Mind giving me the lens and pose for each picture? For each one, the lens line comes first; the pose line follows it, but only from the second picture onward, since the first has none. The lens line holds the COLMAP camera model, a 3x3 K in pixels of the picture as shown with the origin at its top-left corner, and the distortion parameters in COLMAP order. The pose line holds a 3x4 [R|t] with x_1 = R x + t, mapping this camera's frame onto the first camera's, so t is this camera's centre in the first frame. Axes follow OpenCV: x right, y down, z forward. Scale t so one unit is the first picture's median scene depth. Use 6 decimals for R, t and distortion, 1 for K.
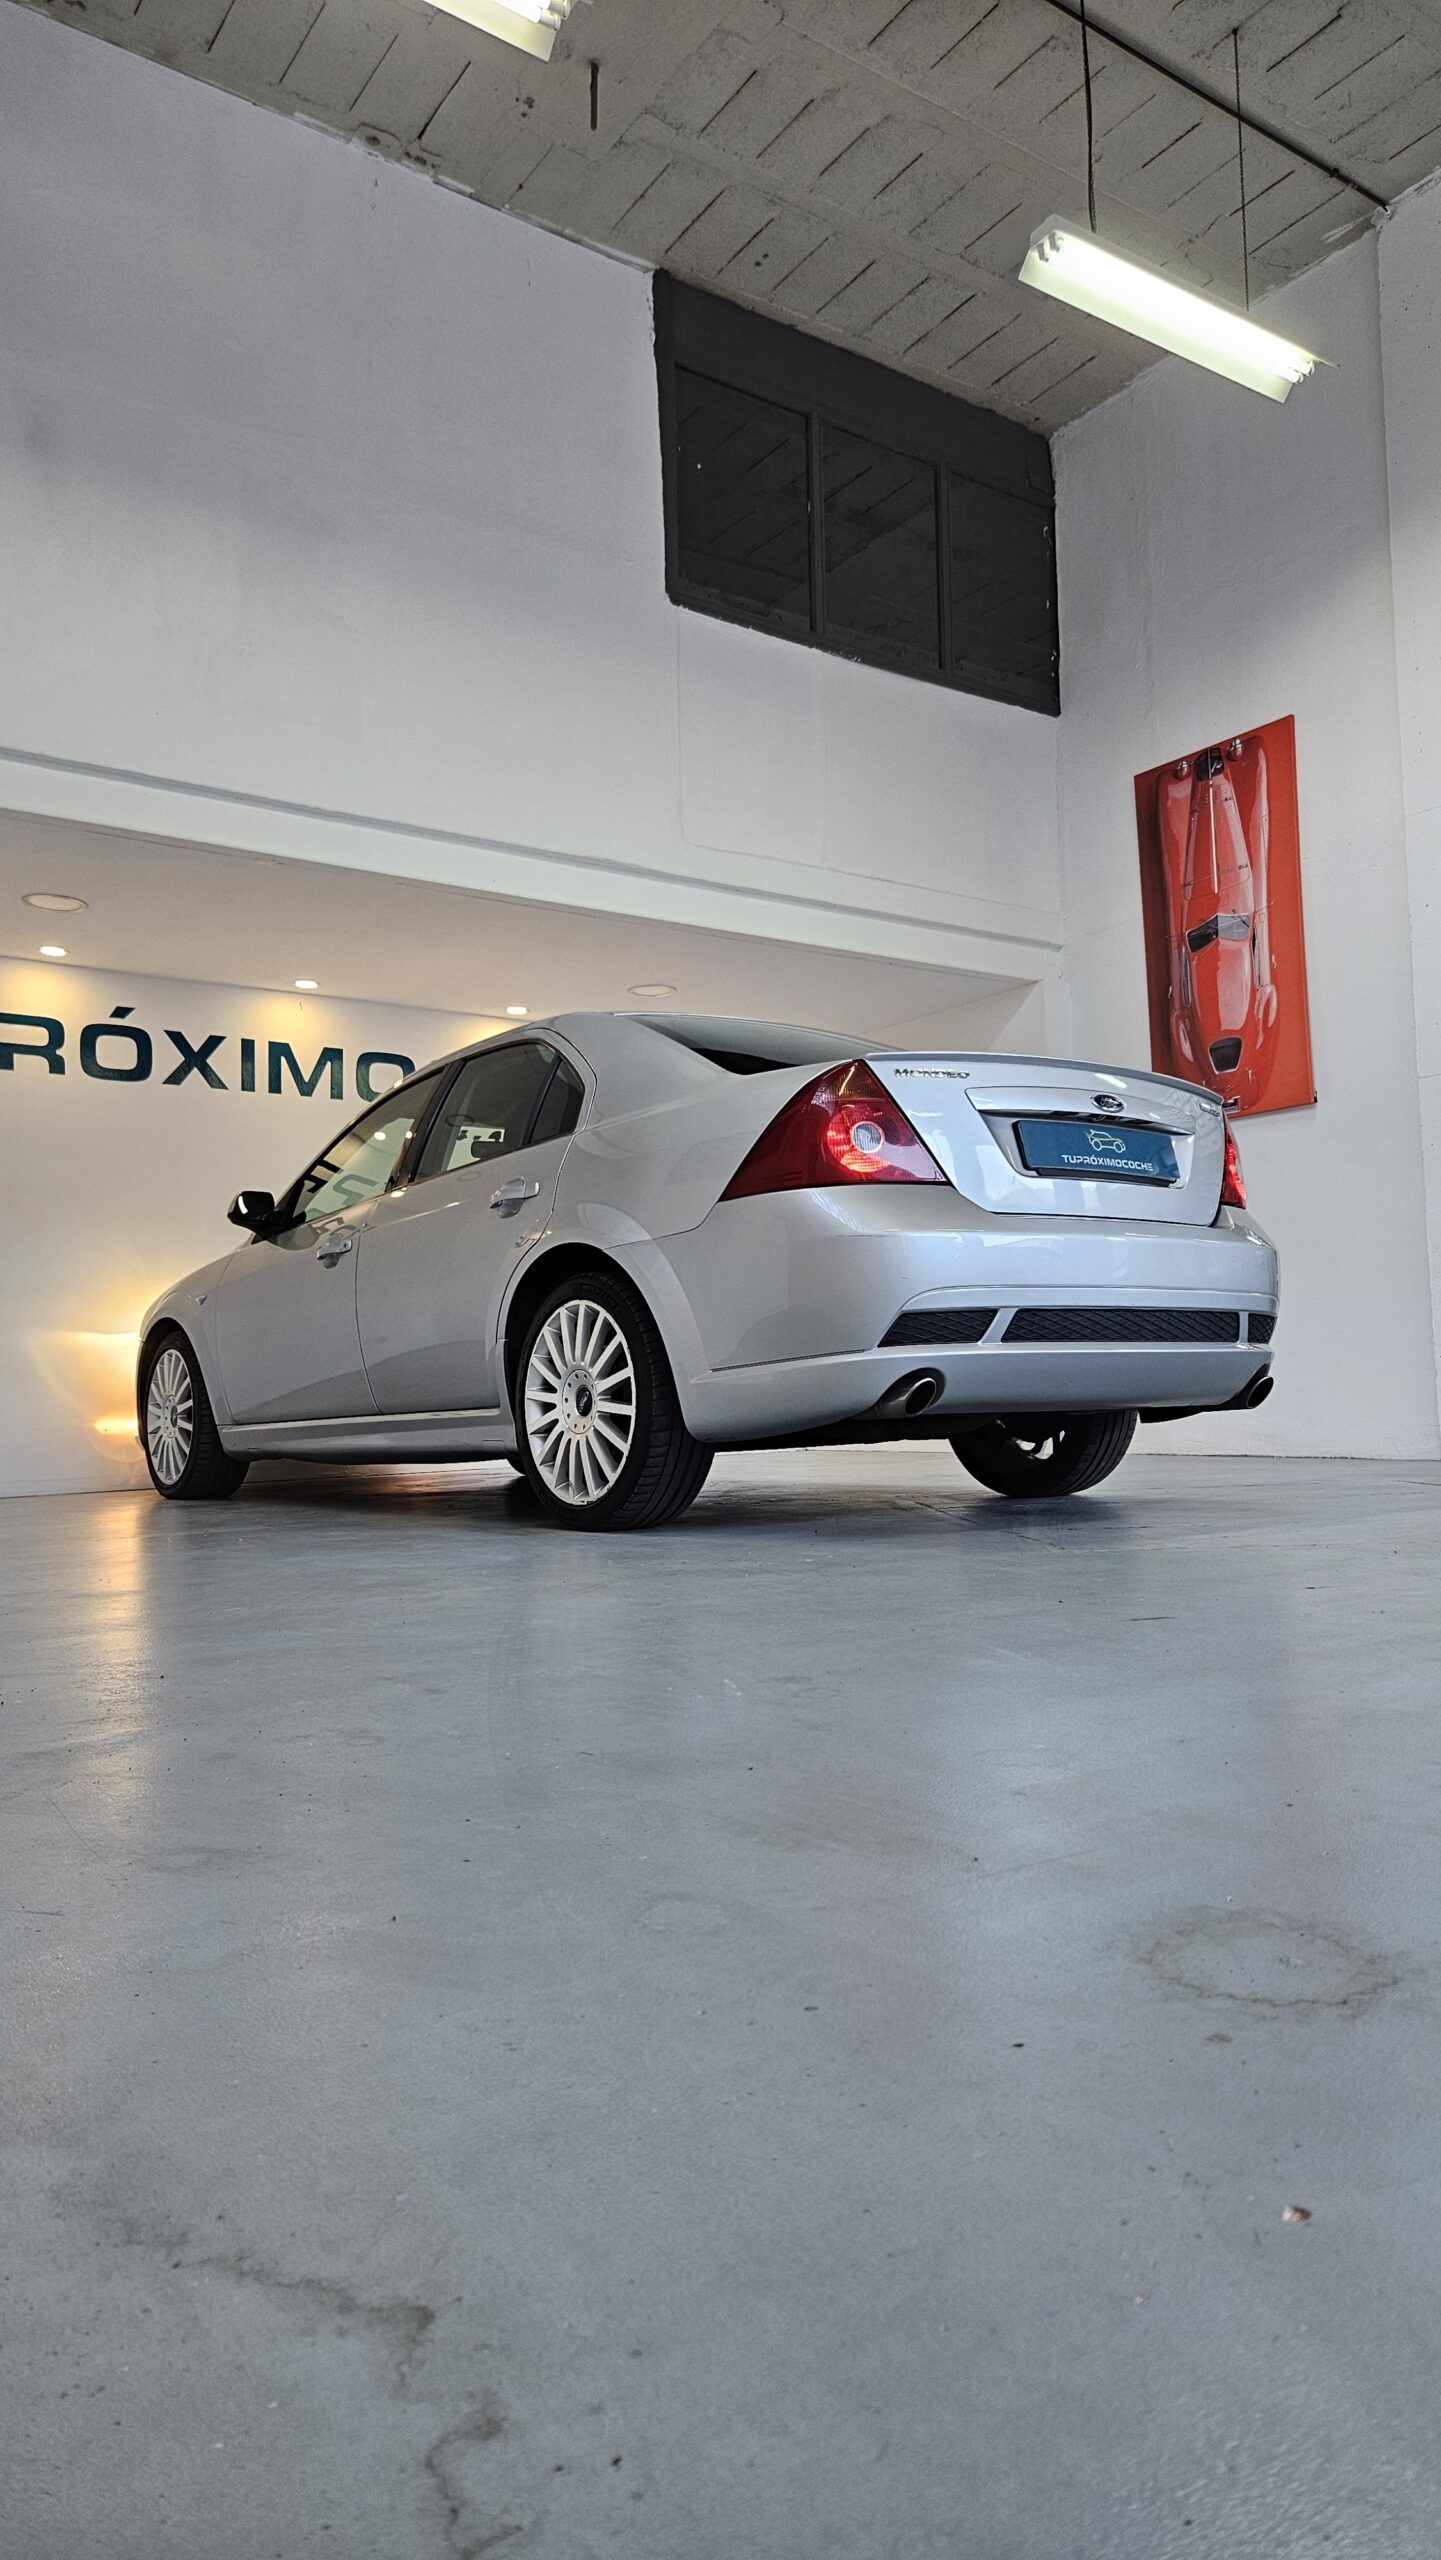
lens RADIAL K [[1762.2, 0, 699.9], [0, 1762.2, 1260.0], [0, 0, 1]] dist [0.027044, -0.010372]
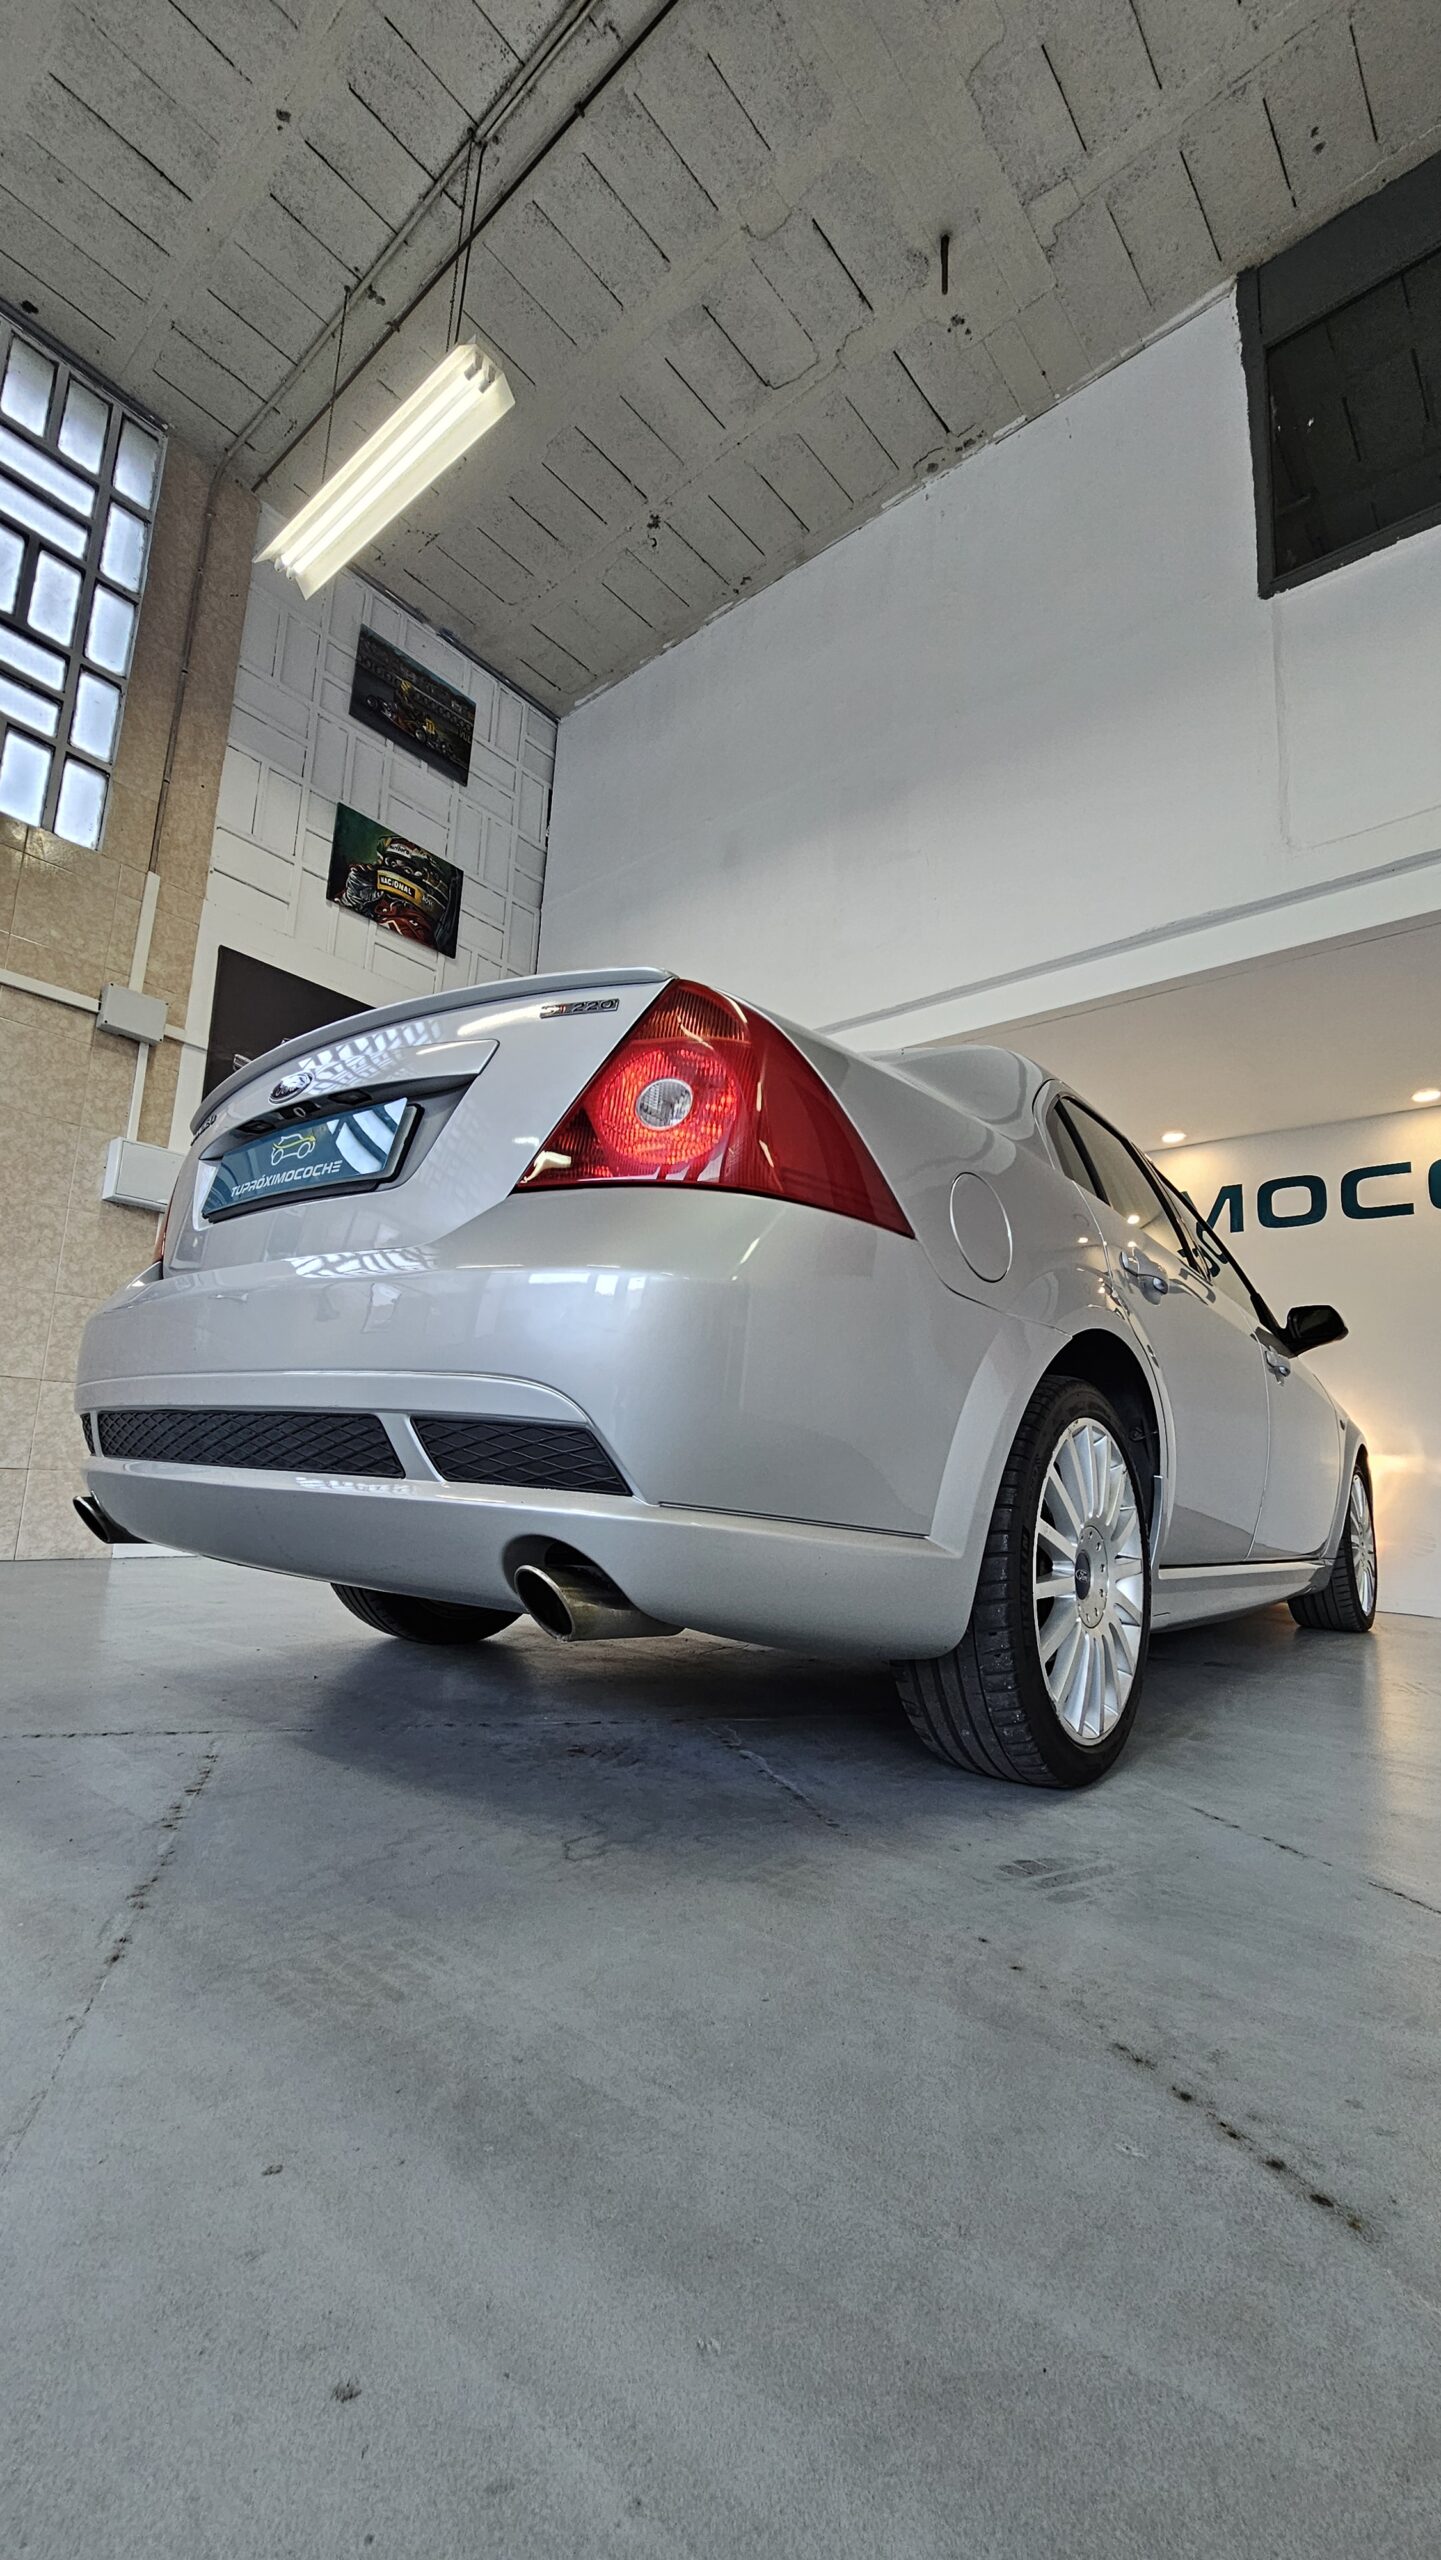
lens RADIAL K [[1061.1, 0, 726.4], [0, 1061.1, 1289.5], [0, 0, 1]] dist [0.000683, -0.000085]
pose [[0.245488, -0.129519, -0.960708, 0.412093], [0.019581, 0.991495, -0.128666, 0.024218], [0.969202, 0.012775, 0.245936, 0.690472]]
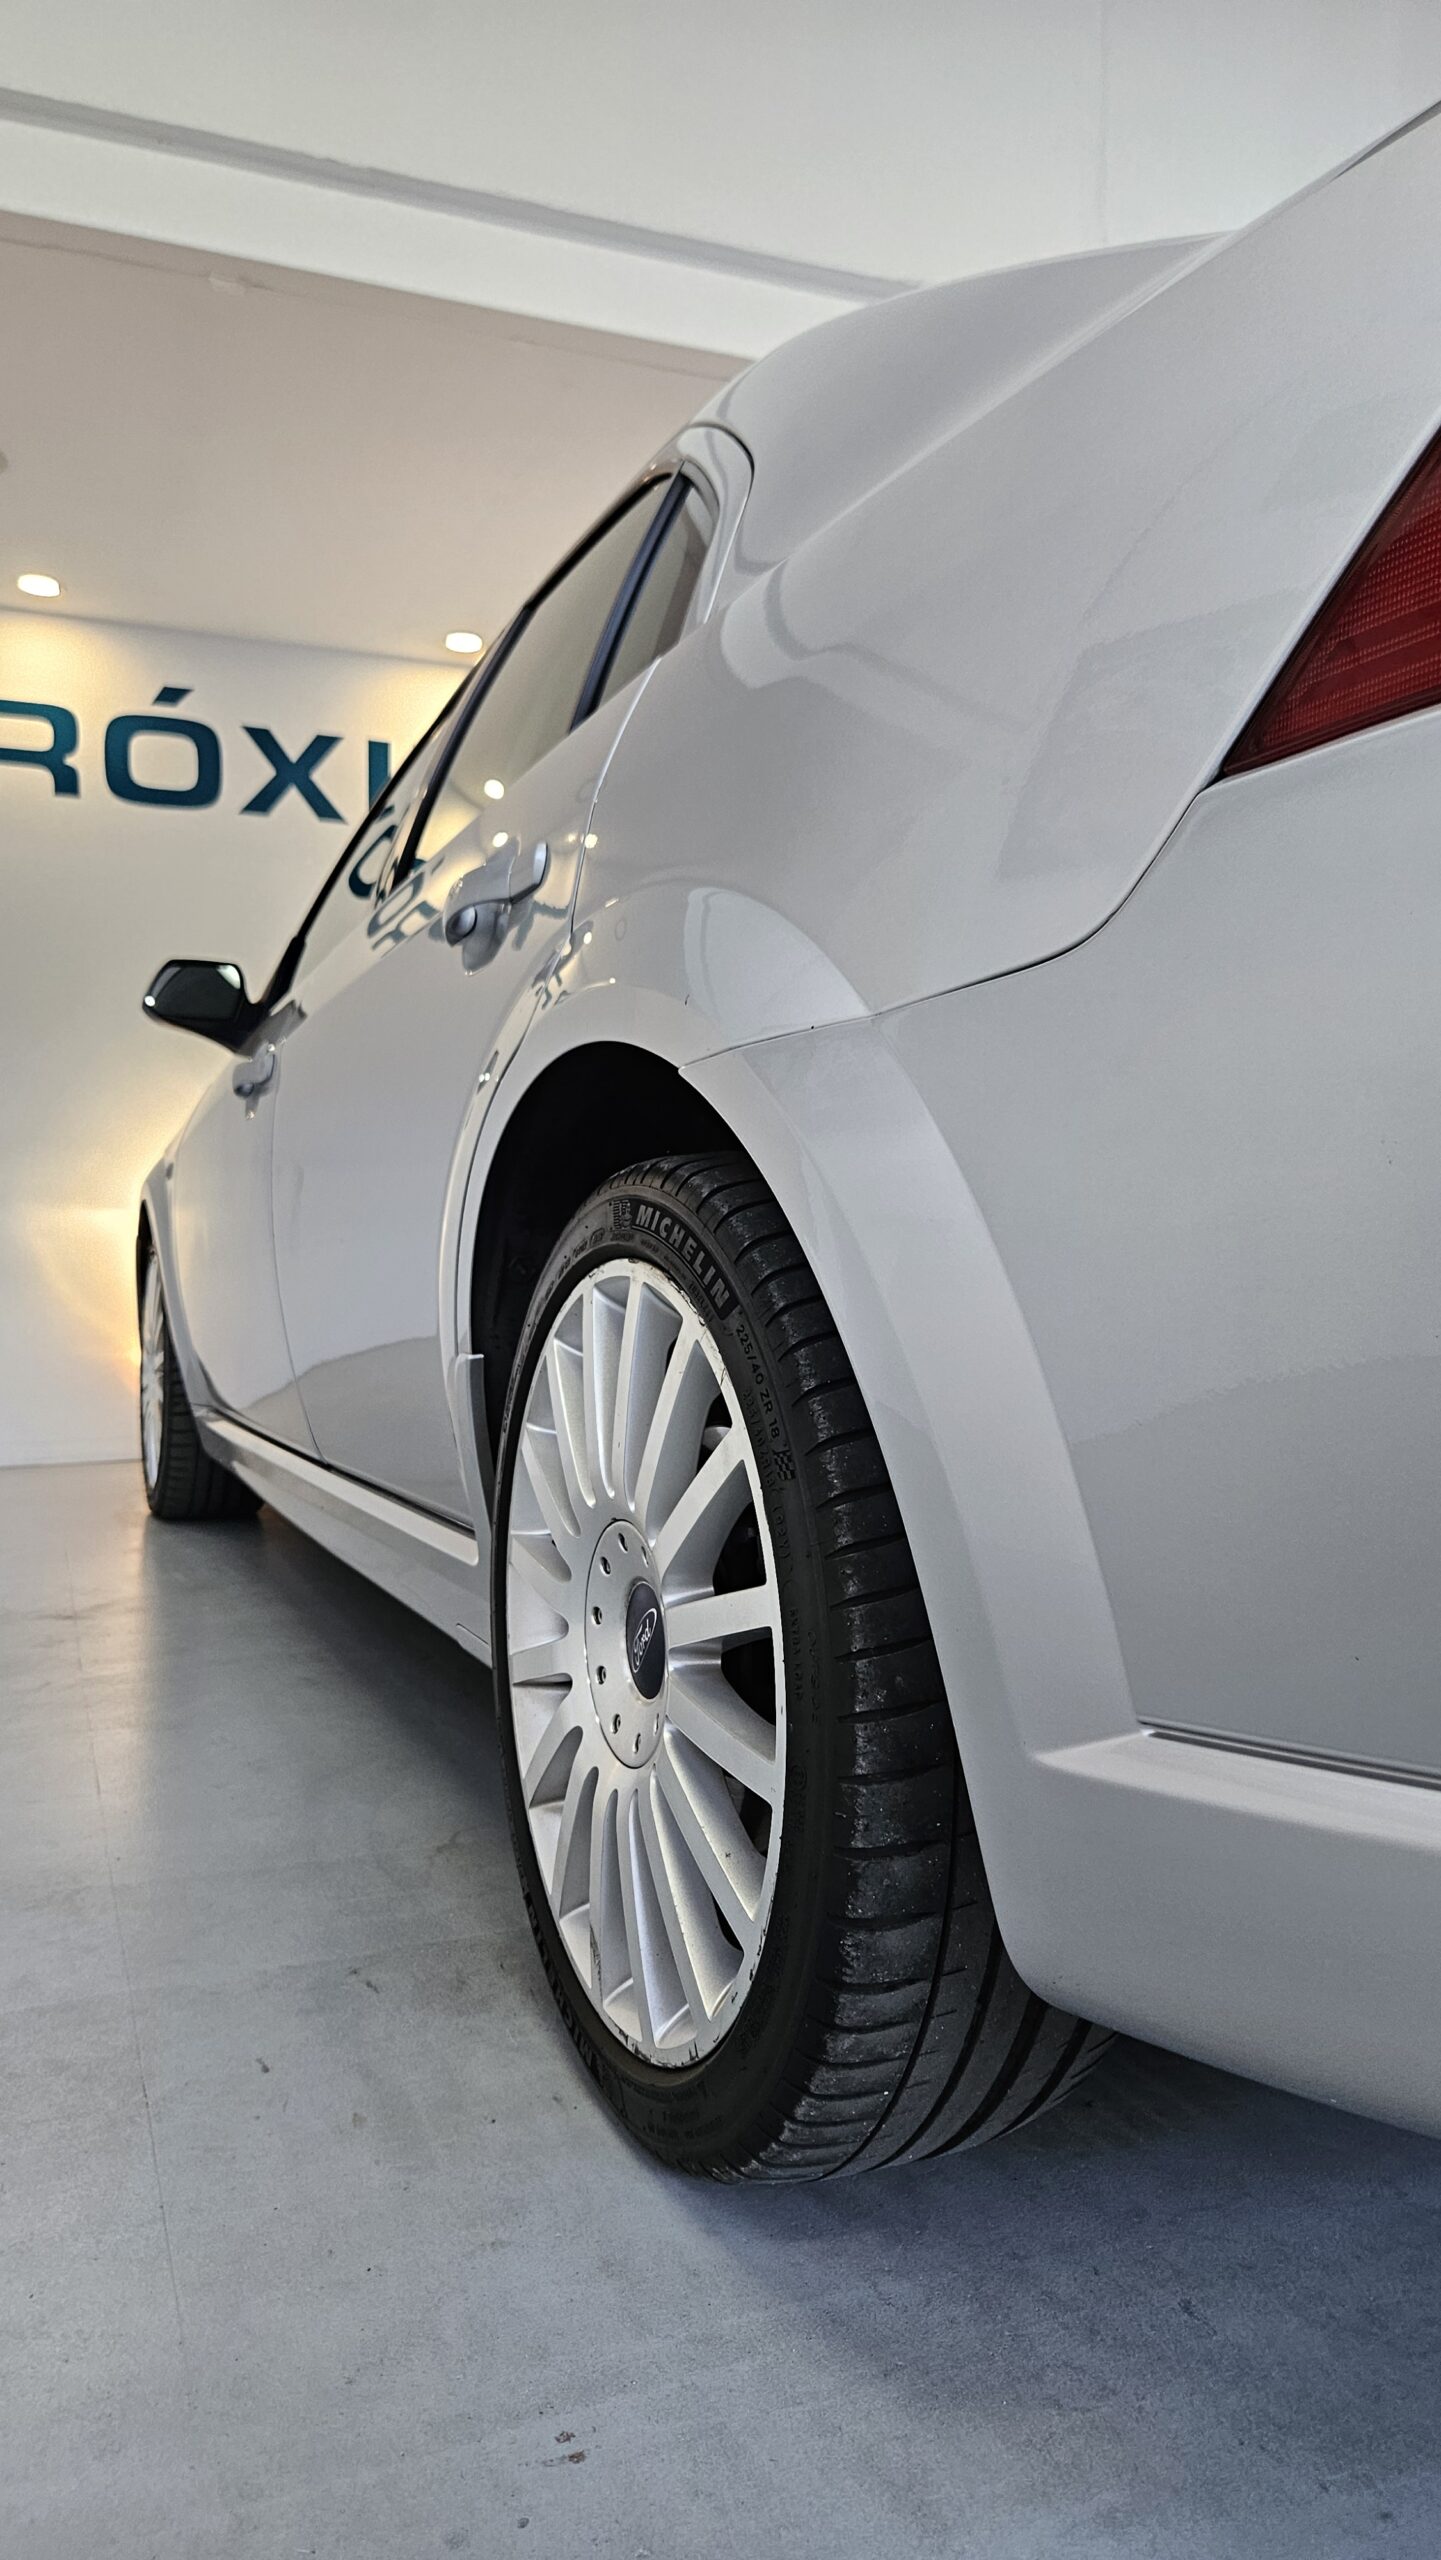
lens RADIAL K [[1762.2, 0, 699.5], [0, 1762.2, 1233.5], [0, 0, 1]] dist [0.027044, -0.010372]
pose [[0.972762, 0.025054, -0.230448, 0.001453], [-0.007481, 0.997017, 0.076820, -0.001136], [0.231686, -0.073003, 0.970048, 0.507778]]
